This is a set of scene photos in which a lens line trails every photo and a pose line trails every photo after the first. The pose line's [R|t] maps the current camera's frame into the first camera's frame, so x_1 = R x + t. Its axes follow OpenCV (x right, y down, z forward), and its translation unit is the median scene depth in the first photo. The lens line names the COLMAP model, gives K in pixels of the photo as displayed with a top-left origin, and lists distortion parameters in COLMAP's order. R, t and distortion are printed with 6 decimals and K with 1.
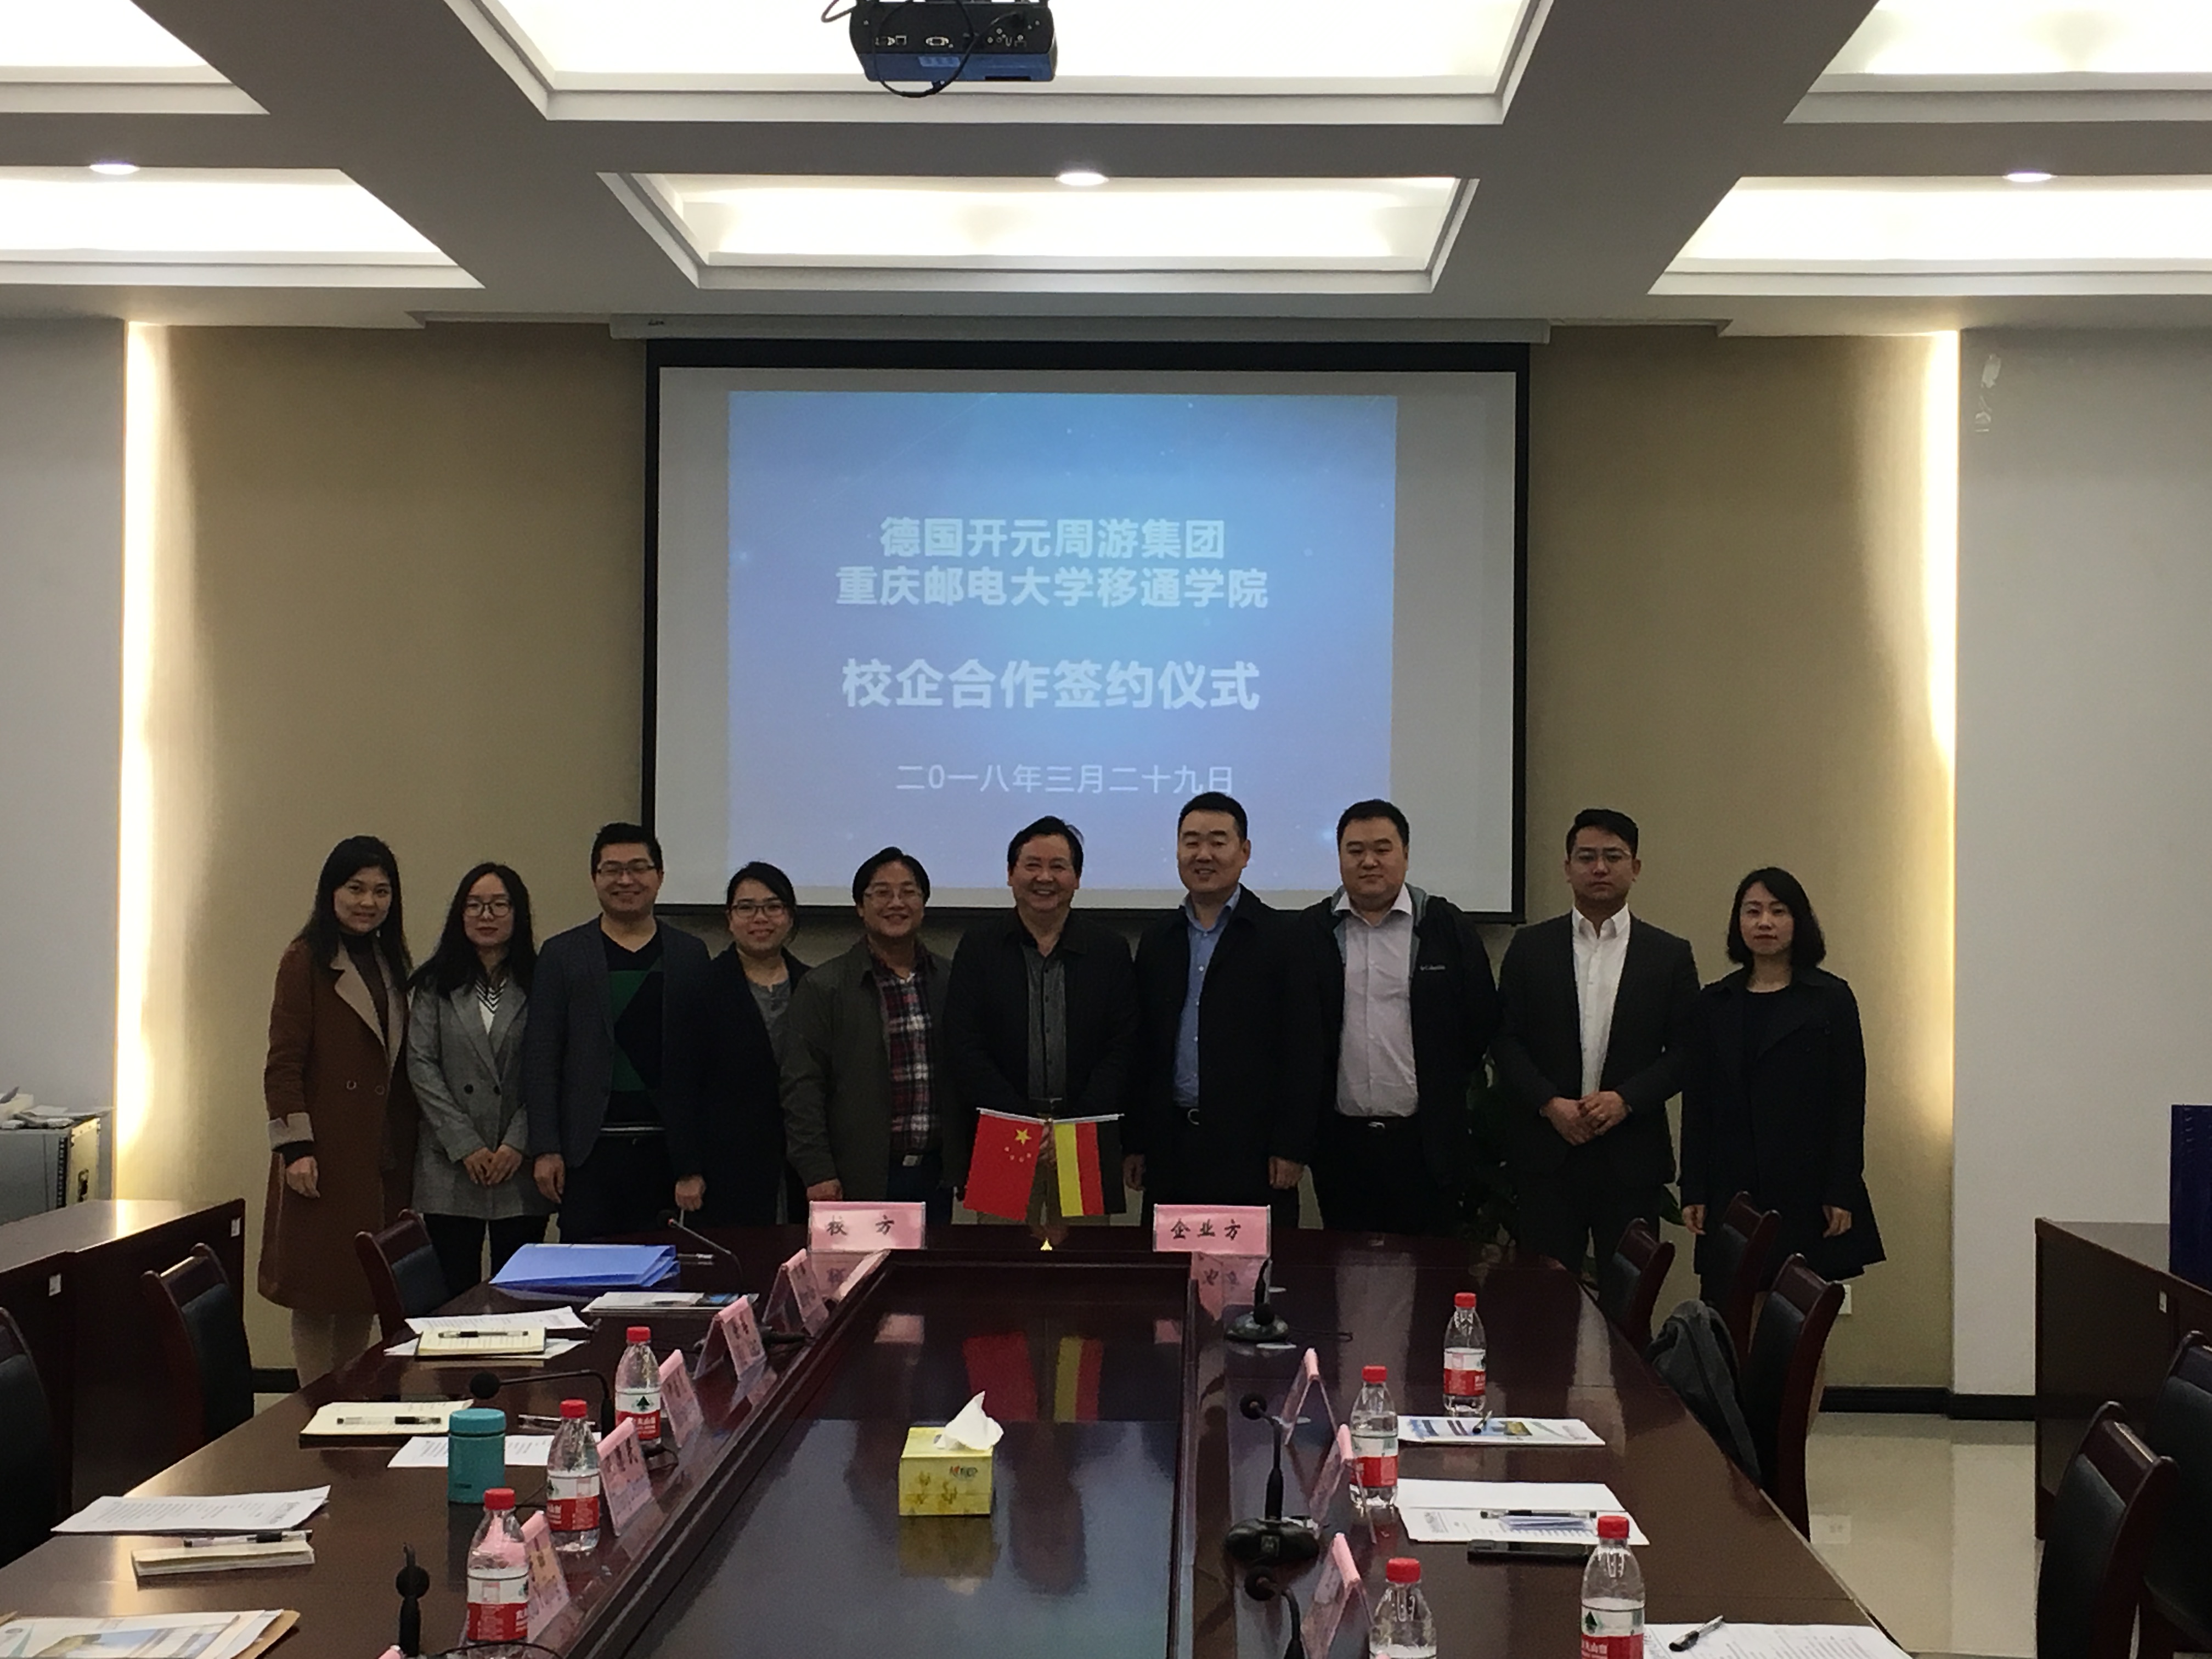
lens RADIAL K [[3530.8, 0, 1106.0], [0, 3530.8, 829.5], [0, 0, 1]] dist [-0.178241, -0.022413]
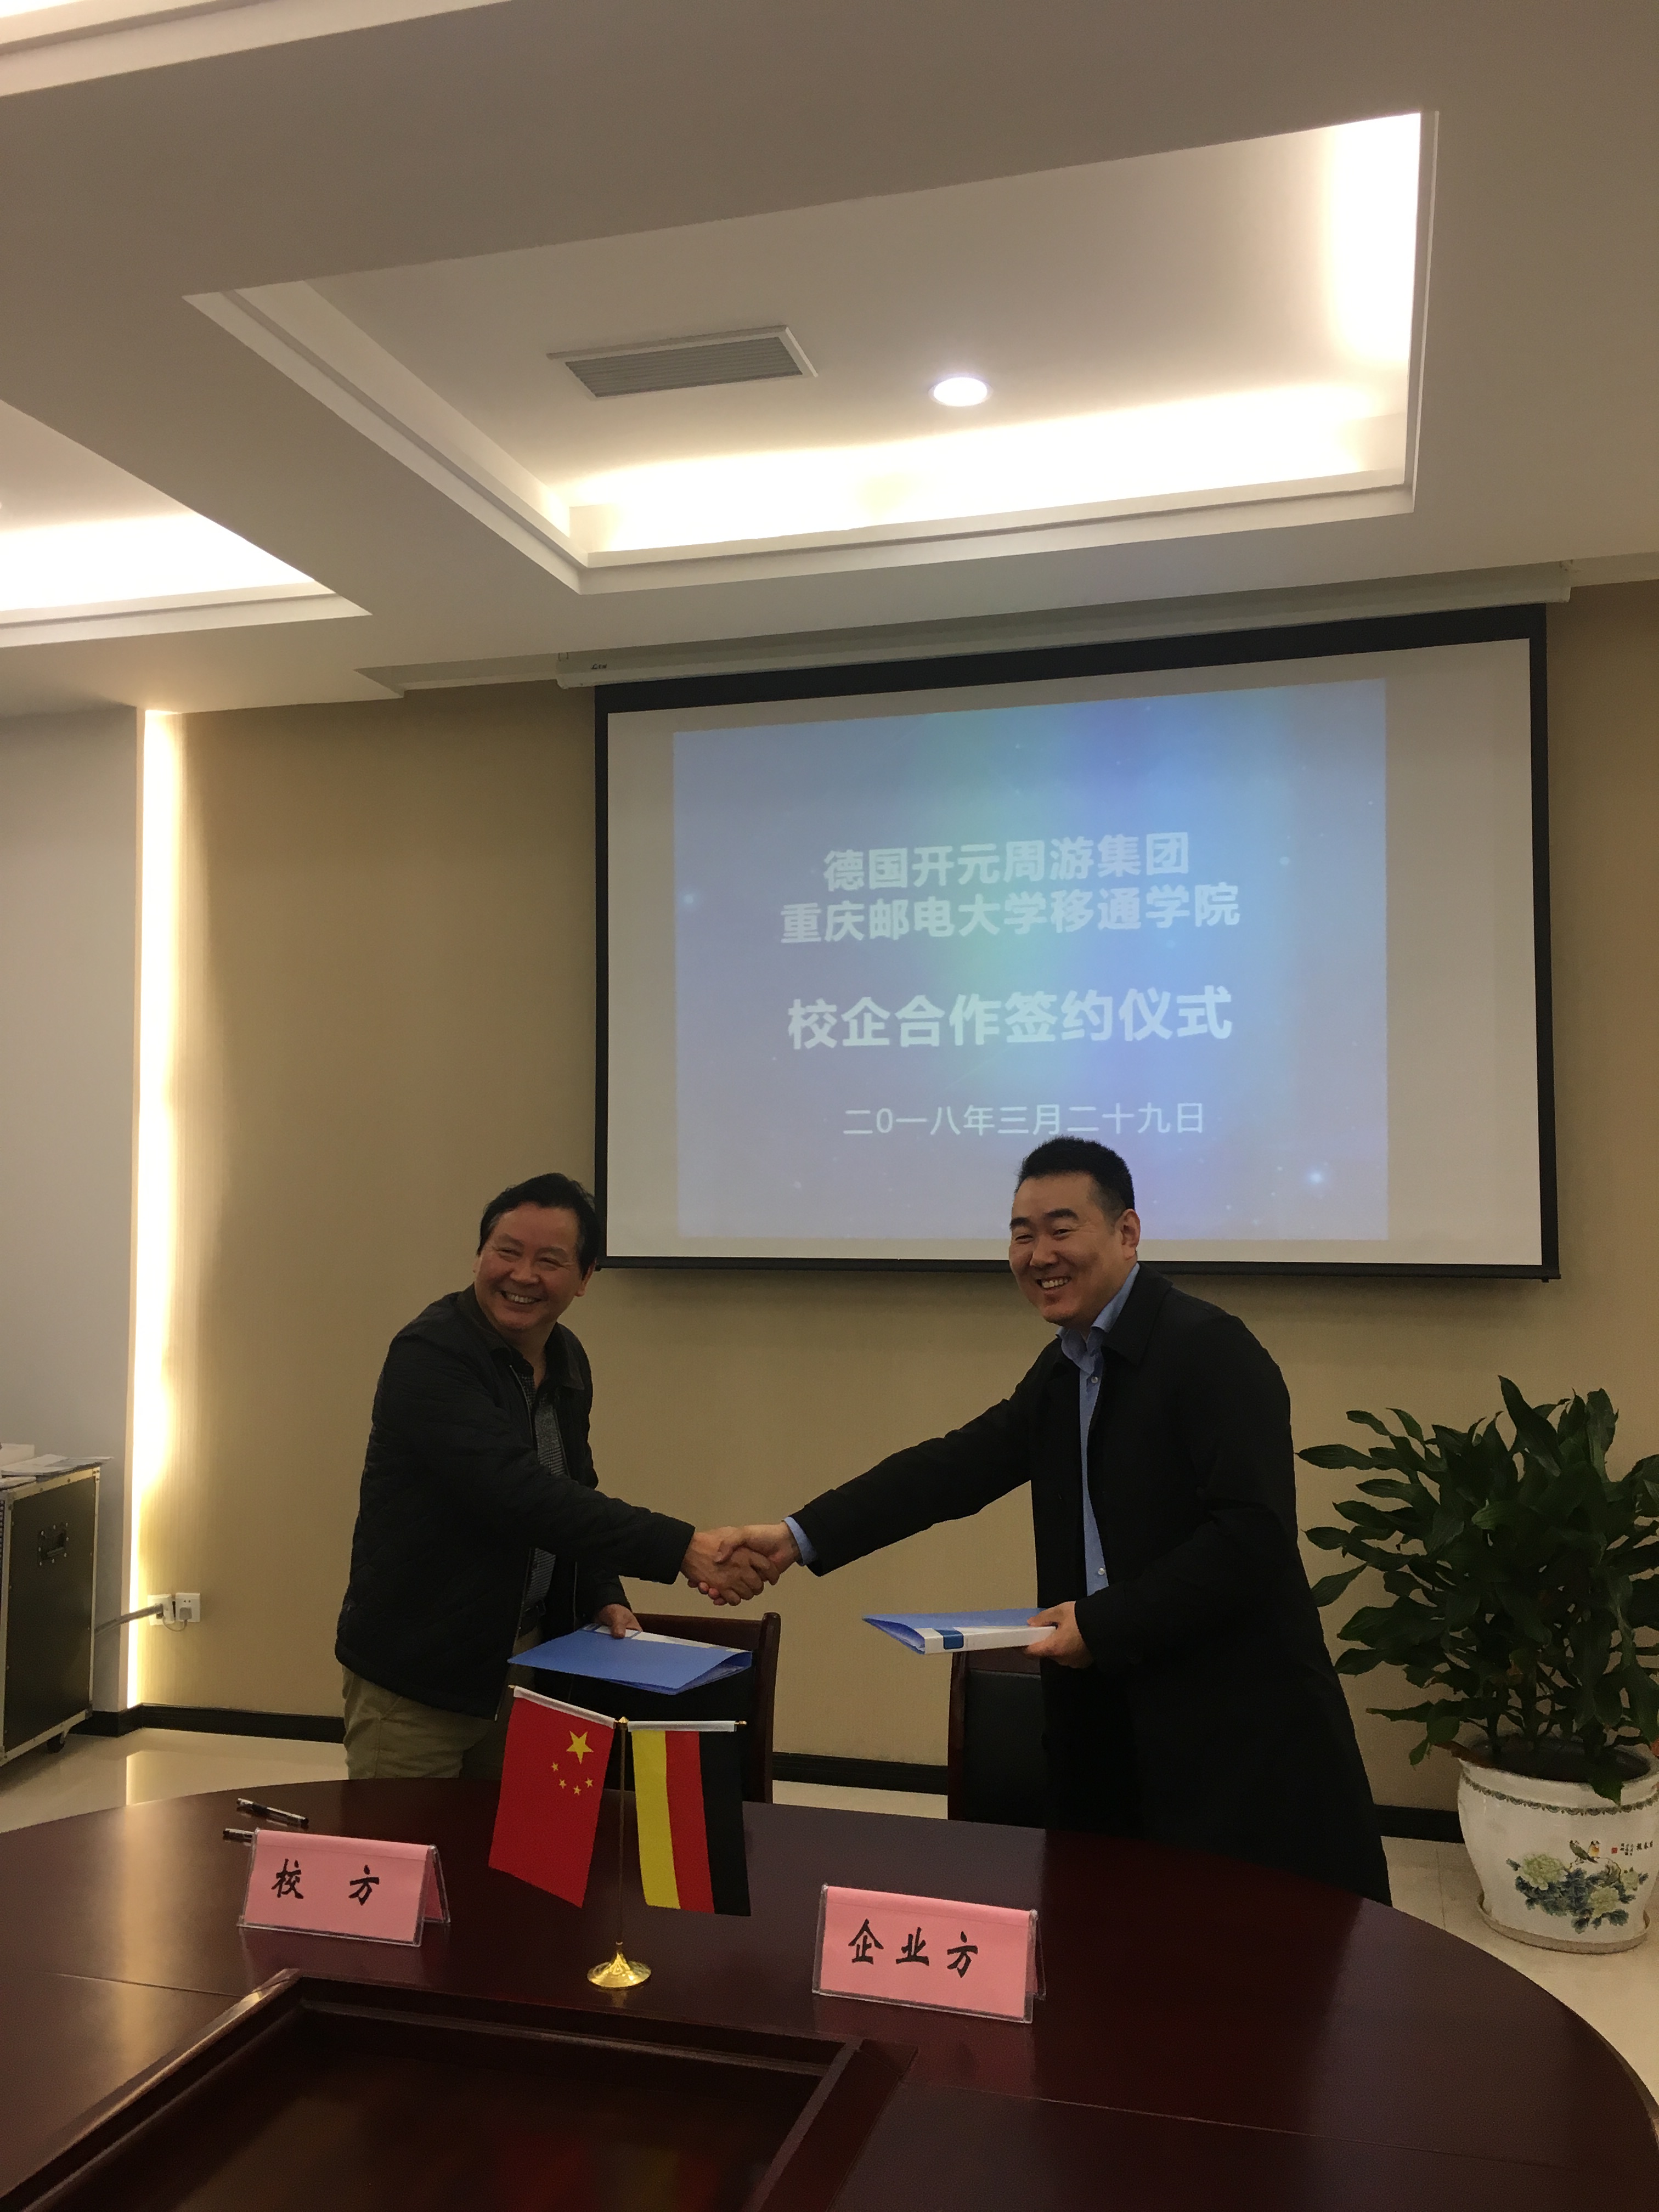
lens RADIAL K [[1813.7, 0, 829.5], [0, 1813.7, 1106.0], [0, 0, 1]] dist [0.006815, -0.004085]
pose [[0.965164, -0.023967, -0.260544, 0.064405], [0.014686, 0.999188, -0.037513, -0.000864], [0.261232, 0.032380, 0.964733, 0.527125]]
